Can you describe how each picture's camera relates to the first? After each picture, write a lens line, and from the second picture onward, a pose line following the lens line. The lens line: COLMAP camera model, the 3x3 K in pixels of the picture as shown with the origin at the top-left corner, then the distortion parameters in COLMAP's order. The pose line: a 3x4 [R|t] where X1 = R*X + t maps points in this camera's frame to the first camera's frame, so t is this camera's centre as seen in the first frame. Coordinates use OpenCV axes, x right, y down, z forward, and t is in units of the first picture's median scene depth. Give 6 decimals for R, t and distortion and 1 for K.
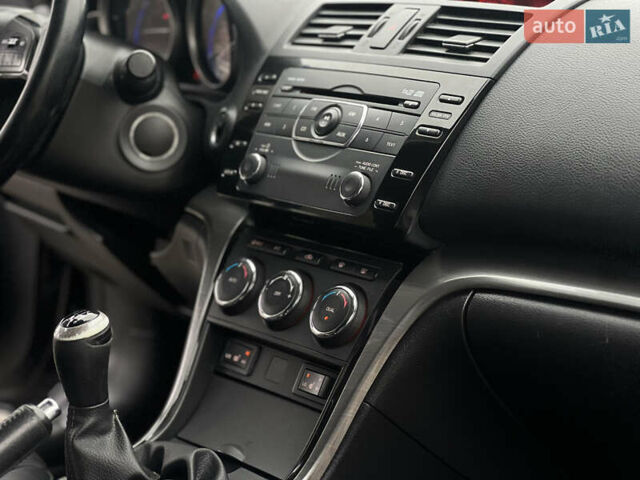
lens RADIAL K [[1404.6, 0, 309.4], [0, 1404.6, 226.4], [0, 0, 1]] dist [-0.122706, 4.946307]
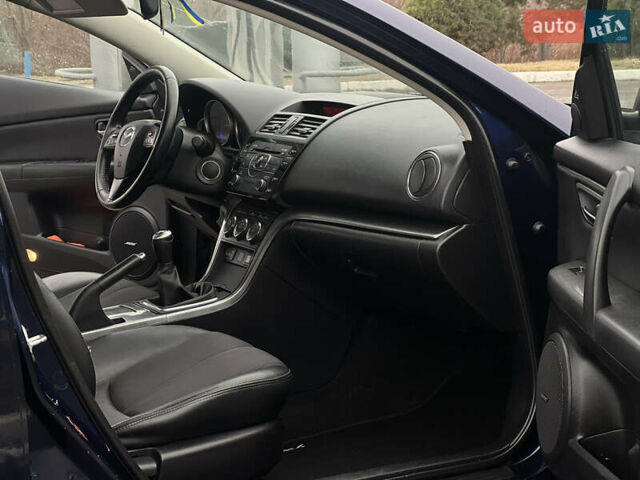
lens RADIAL K [[1404.1, 0, 321.9], [0, 1404.1, 224.3], [0, 0, 1]] dist [-0.112969, 4.593022]
pose [[0.975108, -0.006897, -0.221622, 0.701032], [-0.004037, 0.998798, -0.048845, 0.168760], [0.221692, 0.048524, 0.973909, -1.507751]]
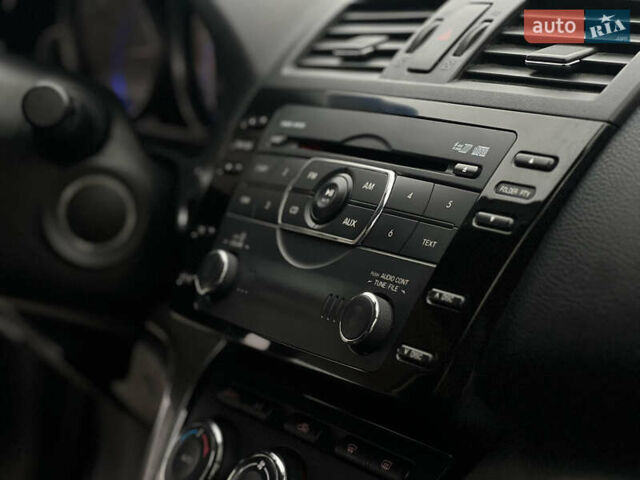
lens RADIAL K [[1404.1, 0, 321.9], [0, 1404.1, 224.3], [0, 0, 1]] dist [-0.112969, 4.593022]
pose [[0.993921, -0.010454, -0.109595, 0.072368], [0.008560, 0.999806, -0.017734, -0.052905], [0.109759, 0.016688, 0.993818, 0.413974]]
